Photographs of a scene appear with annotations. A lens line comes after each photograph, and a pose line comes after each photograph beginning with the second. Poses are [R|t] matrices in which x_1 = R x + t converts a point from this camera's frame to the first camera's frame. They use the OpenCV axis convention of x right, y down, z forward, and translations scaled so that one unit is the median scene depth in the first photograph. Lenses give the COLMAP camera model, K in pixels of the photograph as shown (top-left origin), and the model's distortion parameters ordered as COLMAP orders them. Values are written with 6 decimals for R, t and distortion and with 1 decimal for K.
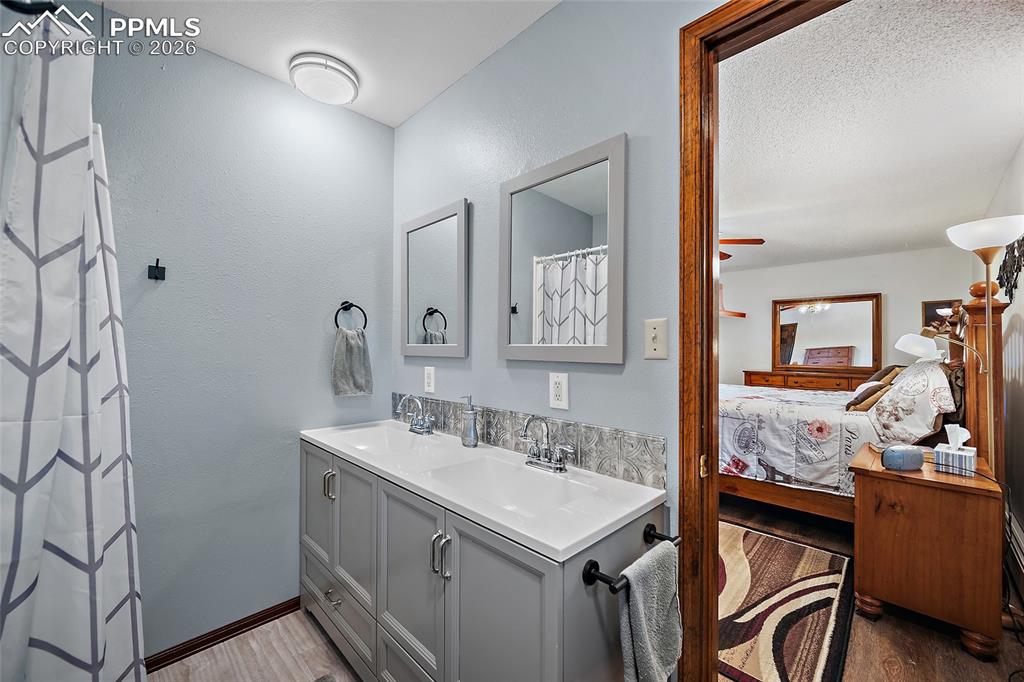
lens RADIAL K [[404.2, 0, 509.2], [0, 404.2, 341.9], [0, 0, 1]] dist [-0.000041, -0.000150]
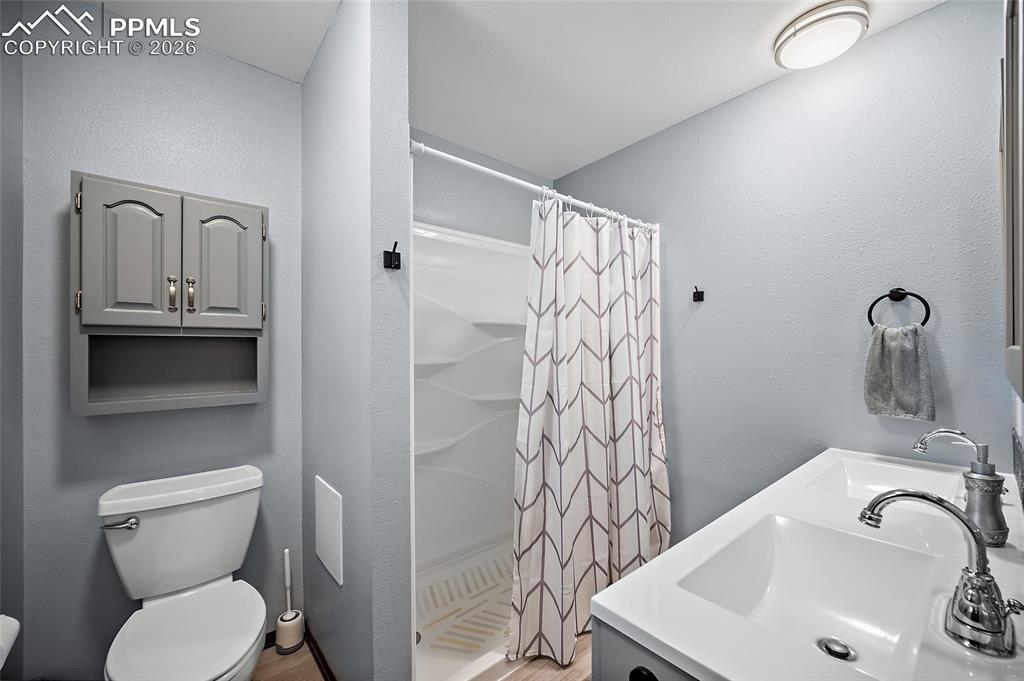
lens RADIAL K [[404.2, 0, 508.1], [0, 404.2, 341.8], [0, 0, 1]] dist [-0.000041, -0.000150]
pose [[-0.092578, -0.025972, -0.995367, 0.466935], [0.020016, 0.999409, -0.027939, 0.003333], [0.995504, -0.022510, -0.092003, 0.444390]]
